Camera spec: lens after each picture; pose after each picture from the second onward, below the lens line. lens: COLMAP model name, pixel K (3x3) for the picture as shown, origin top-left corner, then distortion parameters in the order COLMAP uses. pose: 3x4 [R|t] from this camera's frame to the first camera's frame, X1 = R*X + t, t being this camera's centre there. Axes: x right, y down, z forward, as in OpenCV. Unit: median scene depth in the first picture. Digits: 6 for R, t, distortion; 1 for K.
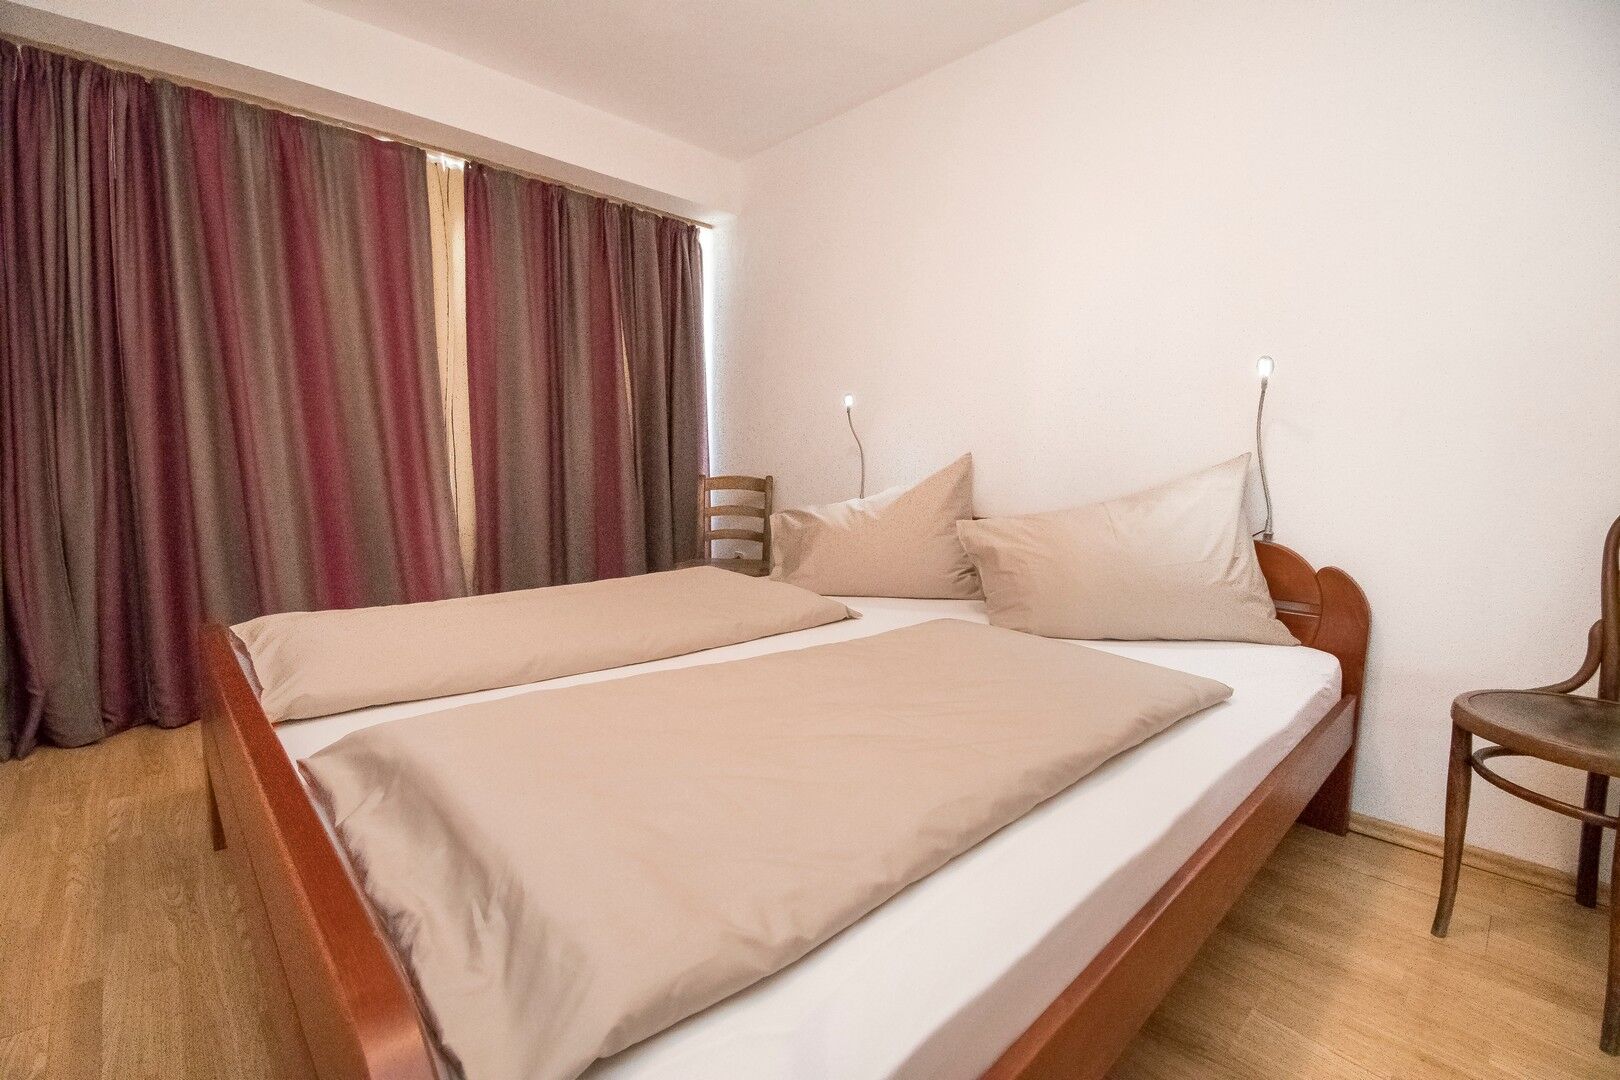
lens RADIAL K [[710.1, 0, 819.5], [0, 710.1, 543.0], [0, 0, 1]] dist [0.001749, -0.014770]
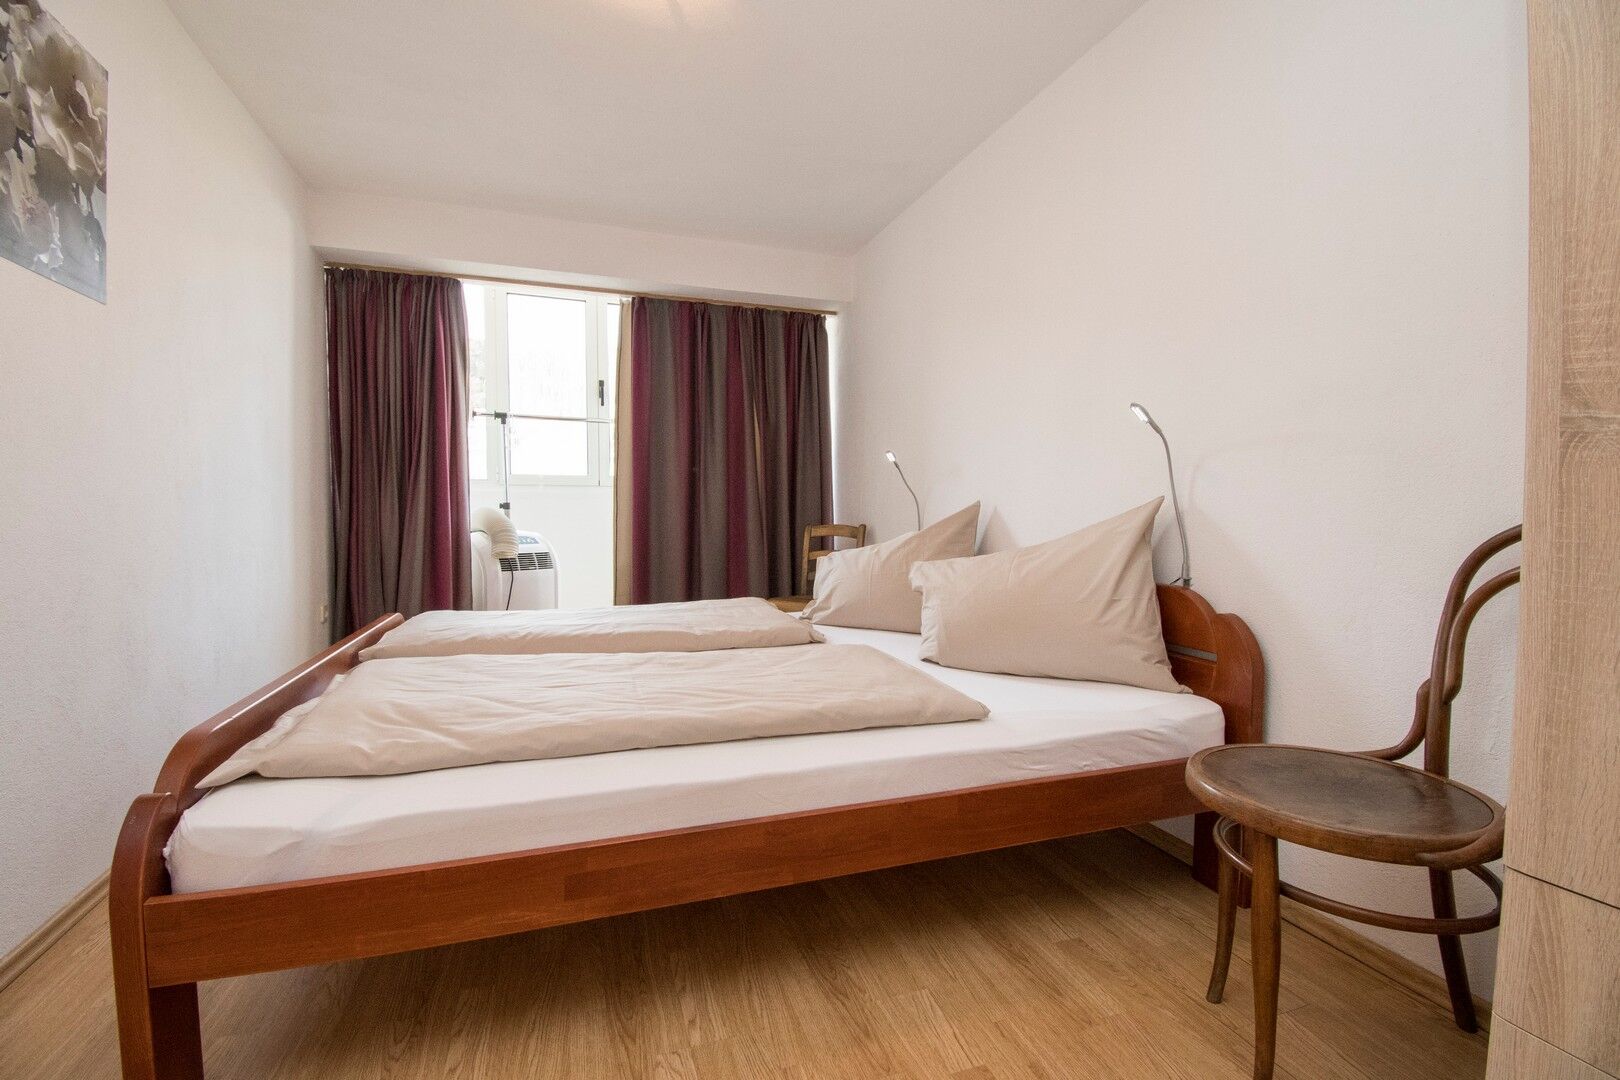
lens RADIAL K [[710.1, 0, 816.8], [0, 710.1, 541.2], [0, 0, 1]] dist [0.001749, -0.014770]
pose [[0.910254, 0.006161, -0.414005, 0.441478], [-0.036730, 0.997149, -0.065919, 0.013210], [0.412419, 0.075210, 0.907885, -0.074818]]
